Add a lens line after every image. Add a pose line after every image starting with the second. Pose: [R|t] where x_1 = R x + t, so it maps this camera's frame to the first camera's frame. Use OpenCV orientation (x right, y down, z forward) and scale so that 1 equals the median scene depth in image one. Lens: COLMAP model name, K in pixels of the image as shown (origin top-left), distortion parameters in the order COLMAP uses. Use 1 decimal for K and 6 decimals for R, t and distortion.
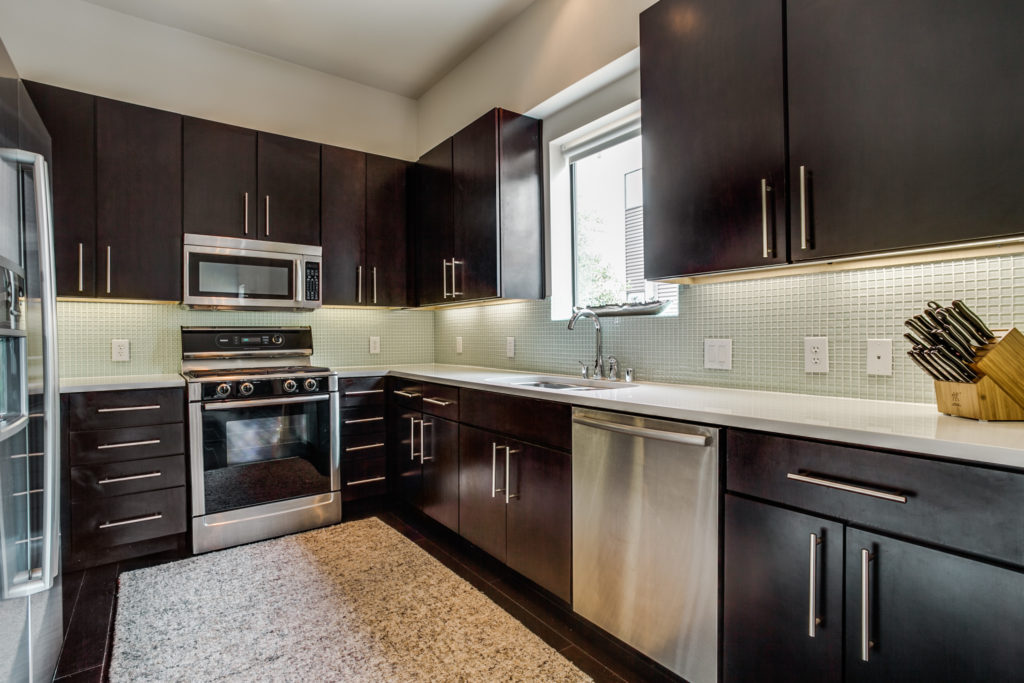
lens RADIAL K [[488.1, 0, 510.3], [0, 488.1, 335.7], [0, 0, 1]] dist [-0.000530, 0.000349]
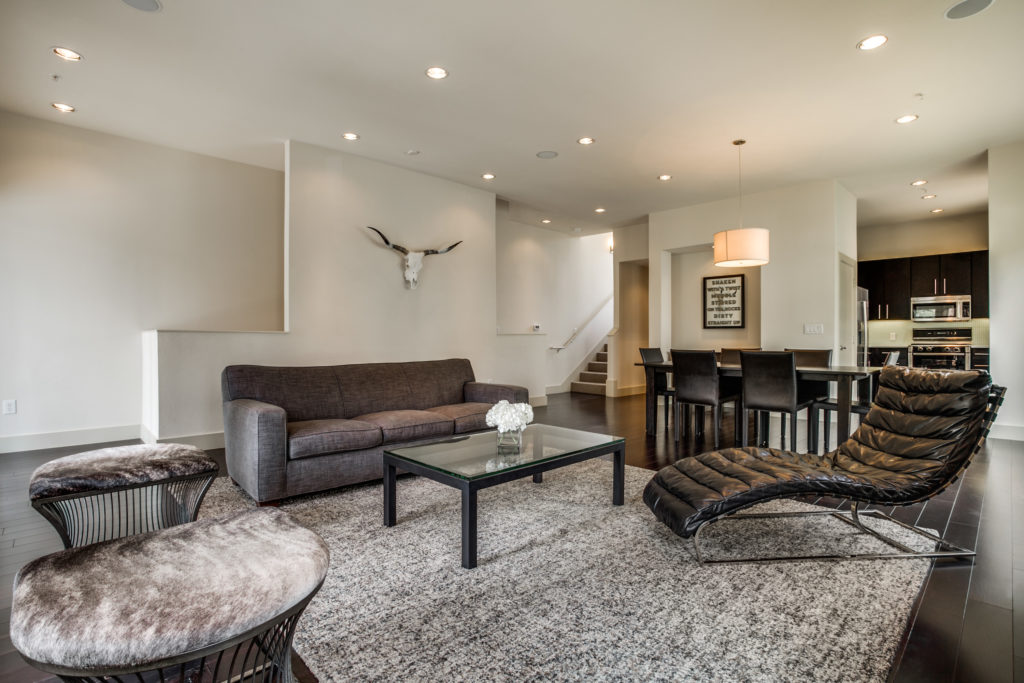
lens RADIAL K [[488.1, 0, 509.6], [0, 488.1, 338.4], [0, 0, 1]] dist [-0.000530, 0.000349]
pose [[0.134748, 0.011099, -0.990818, 1.961333], [-0.001760, 0.999938, 0.010962, 0.013581], [0.990878, 0.000267, 0.134759, -1.839598]]
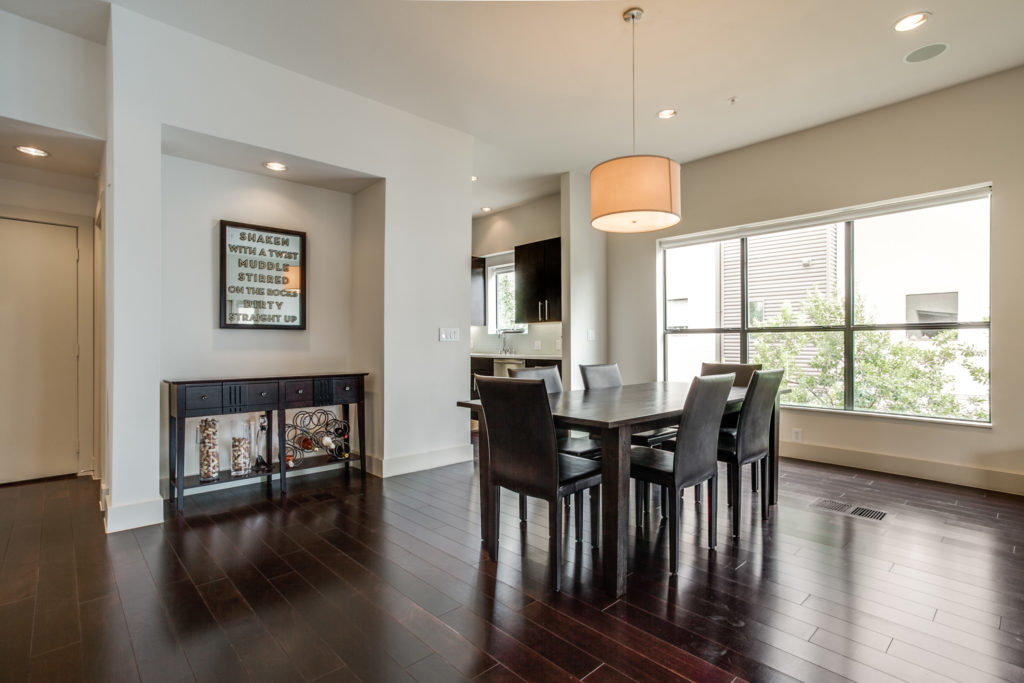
lens RADIAL K [[488.1, 0, 510.6], [0, 488.1, 344.0], [0, 0, 1]] dist [-0.000530, 0.000349]
pose [[0.991696, 0.008782, 0.128300, -0.145142], [-0.008888, 0.999960, 0.000251, 0.021944], [-0.128293, -0.001389, 0.991735, -1.772164]]
